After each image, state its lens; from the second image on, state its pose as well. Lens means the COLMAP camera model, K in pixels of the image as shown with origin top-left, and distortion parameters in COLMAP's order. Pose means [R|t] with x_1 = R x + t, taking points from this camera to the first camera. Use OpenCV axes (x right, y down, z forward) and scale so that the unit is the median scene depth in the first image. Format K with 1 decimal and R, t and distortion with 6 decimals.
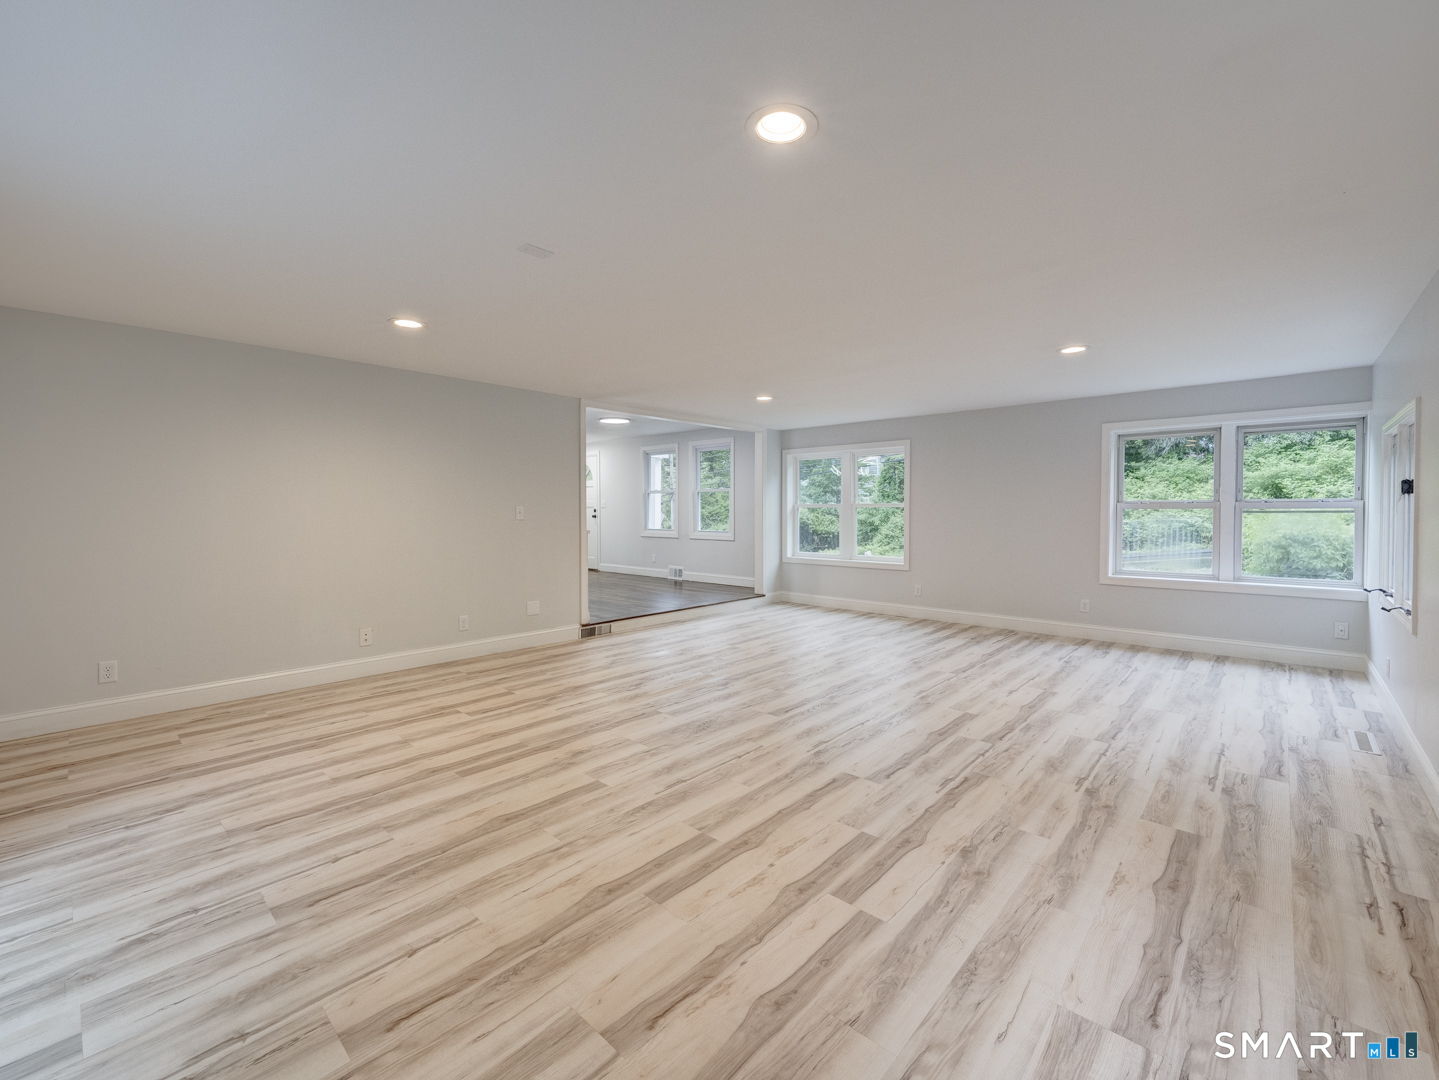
lens RADIAL K [[600.7, 0, 732.4], [0, 600.7, 527.2], [0, 0, 1]] dist [-0.011579, 0.001366]
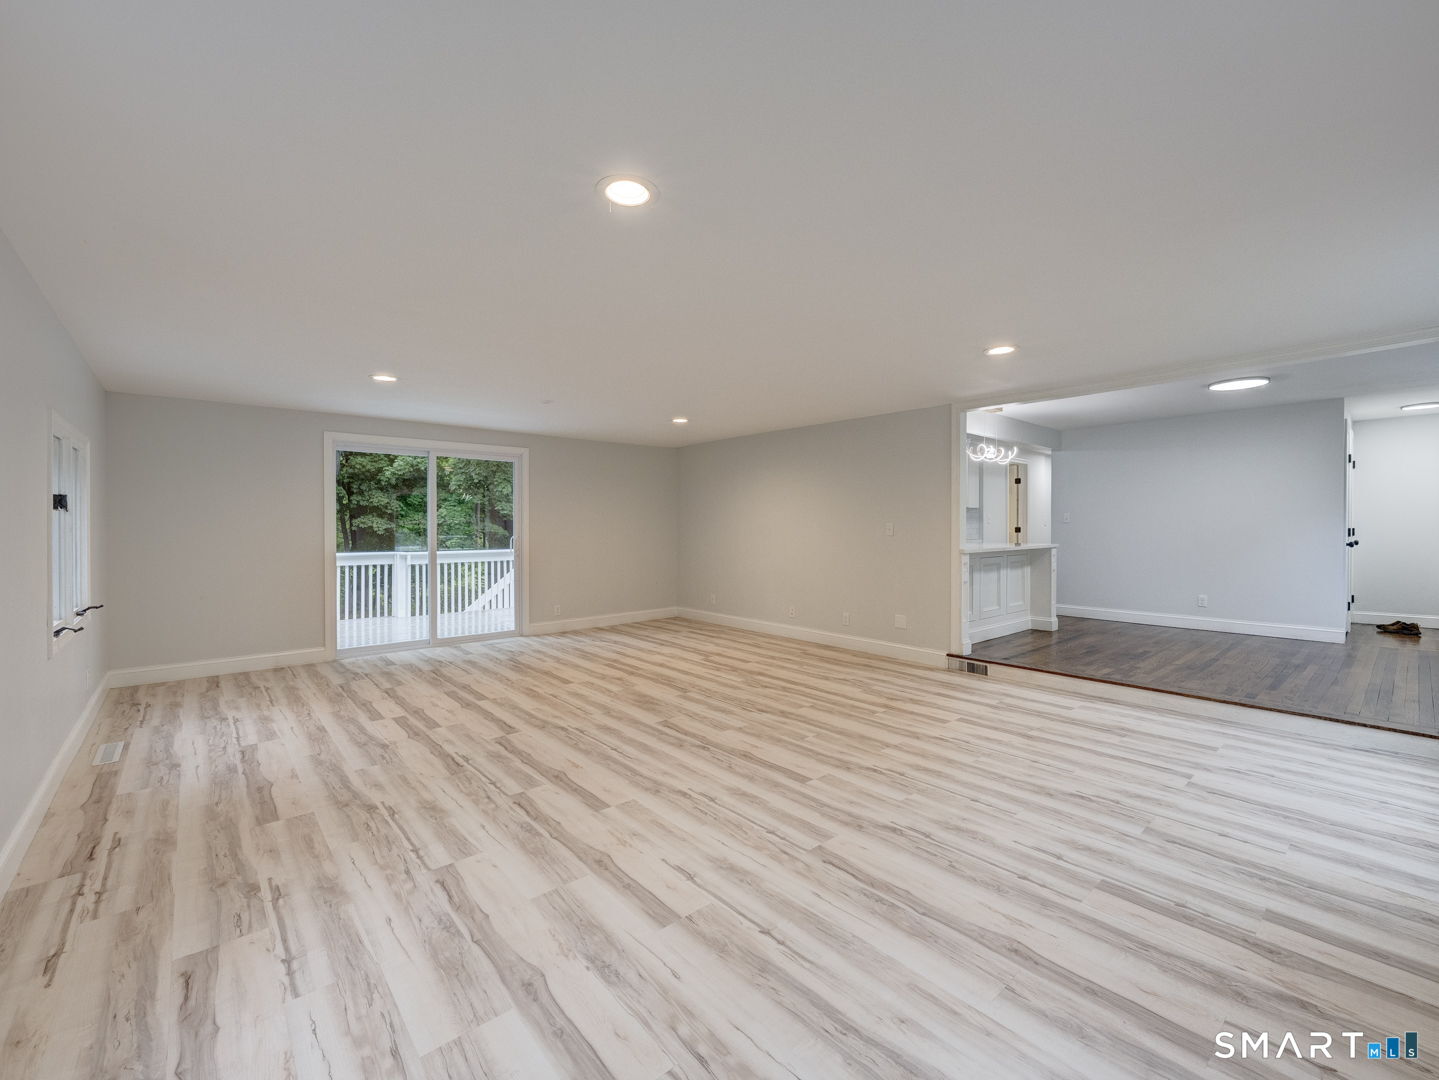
lens RADIAL K [[620.3, 0, 719.3], [0, 620.3, 535.0], [0, 0, 1]] dist [-0.003930, 0.000948]
pose [[-0.121588, 0.018121, -0.992415, 1.553802], [-0.025961, 0.999433, 0.021429, -0.053622], [0.992241, 0.028370, -0.121049, 1.691955]]
